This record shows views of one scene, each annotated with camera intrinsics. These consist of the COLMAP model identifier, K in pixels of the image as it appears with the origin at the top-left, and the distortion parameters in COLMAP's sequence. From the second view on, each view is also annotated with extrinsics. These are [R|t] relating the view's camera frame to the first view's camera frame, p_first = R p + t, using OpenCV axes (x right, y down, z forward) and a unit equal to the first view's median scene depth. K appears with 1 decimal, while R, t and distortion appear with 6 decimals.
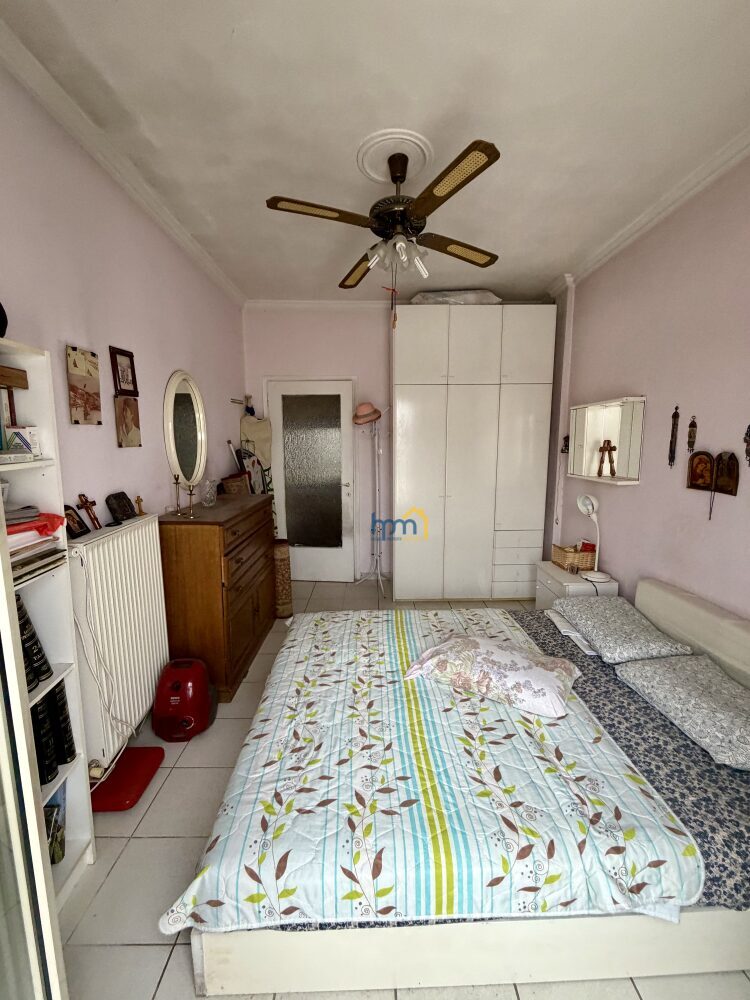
lens RADIAL K [[402.4, 0, 380.7], [0, 402.4, 492.7], [0, 0, 1]] dist [-0.003063, 0.000192]
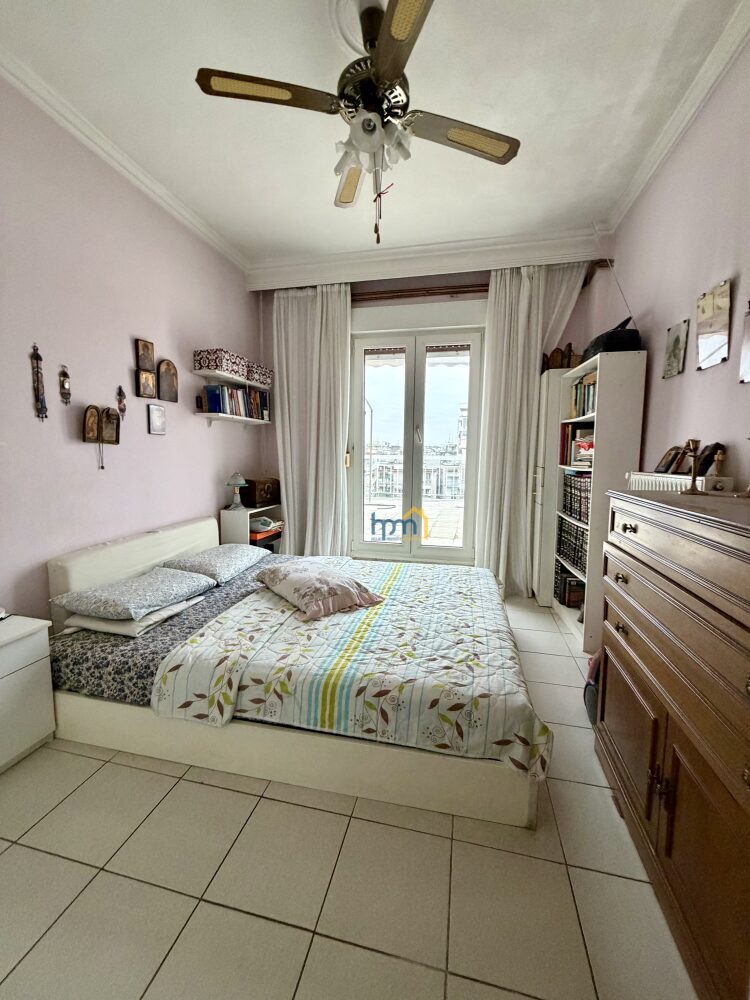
lens RADIAL K [[402.4, 0, 372.9], [0, 402.4, 492.9], [0, 0, 1]] dist [-0.003063, 0.000192]
pose [[-0.967821, -0.032698, 0.249506, -0.160763], [0.025338, 0.973820, 0.225905, -0.090142], [-0.250361, 0.224958, -0.941655, 1.701635]]
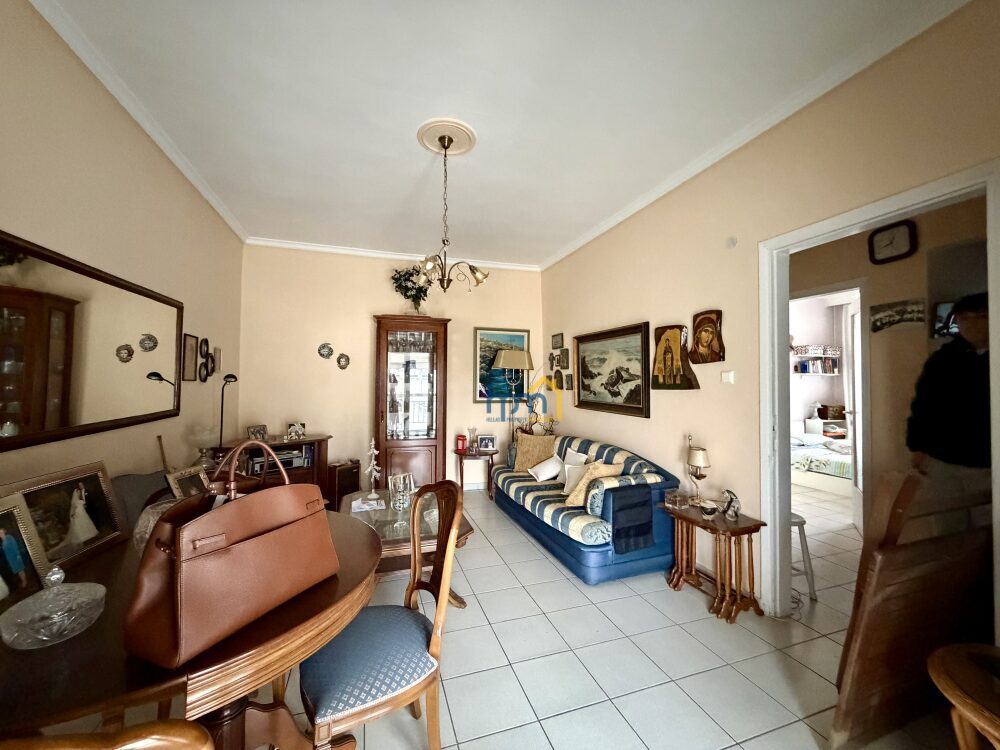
lens RADIAL K [[402.4, 0, 496.1], [0, 402.4, 375.8], [0, 0, 1]] dist [-0.003063, 0.000192]
pose [[-0.291529, 0.010040, 0.956509, -1.456018], [0.122978, 0.992040, 0.027069, -0.396340], [-0.948624, 0.125521, -0.290443, 3.496634]]
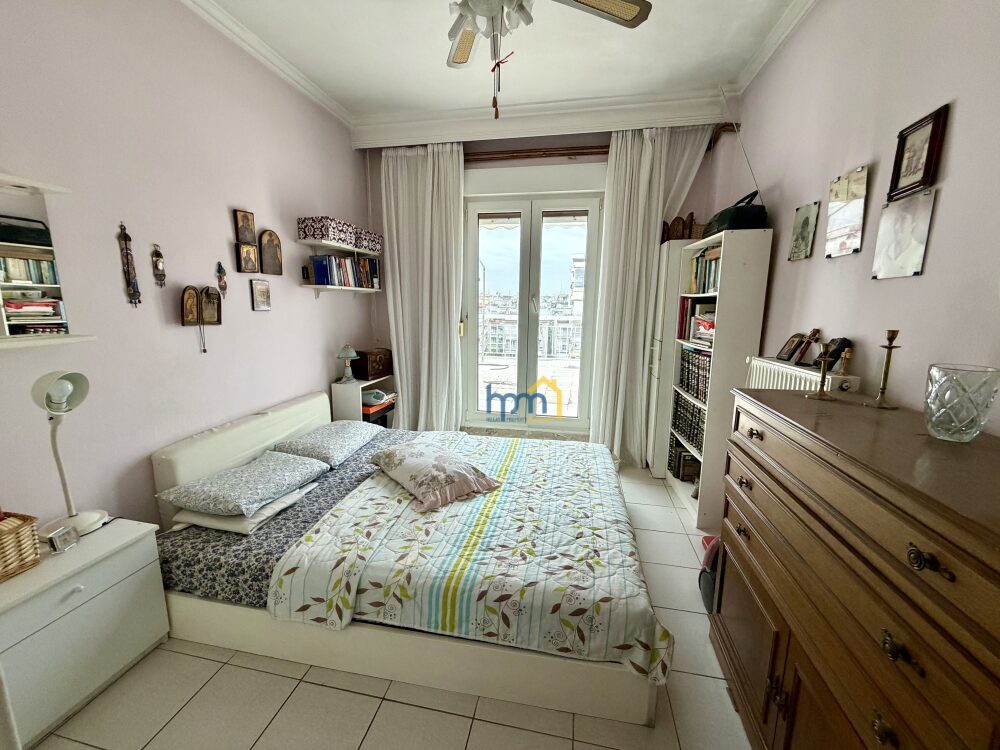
lens RADIAL K [[402.4, 0, 496.2], [0, 402.4, 371.9], [0, 0, 1]] dist [-0.003063, 0.000192]
pose [[-0.974774, -0.045654, 0.218475, -0.137866], [0.021395, 0.955235, 0.295072, -0.160902], [-0.222166, 0.292303, -0.930162, 1.657968]]
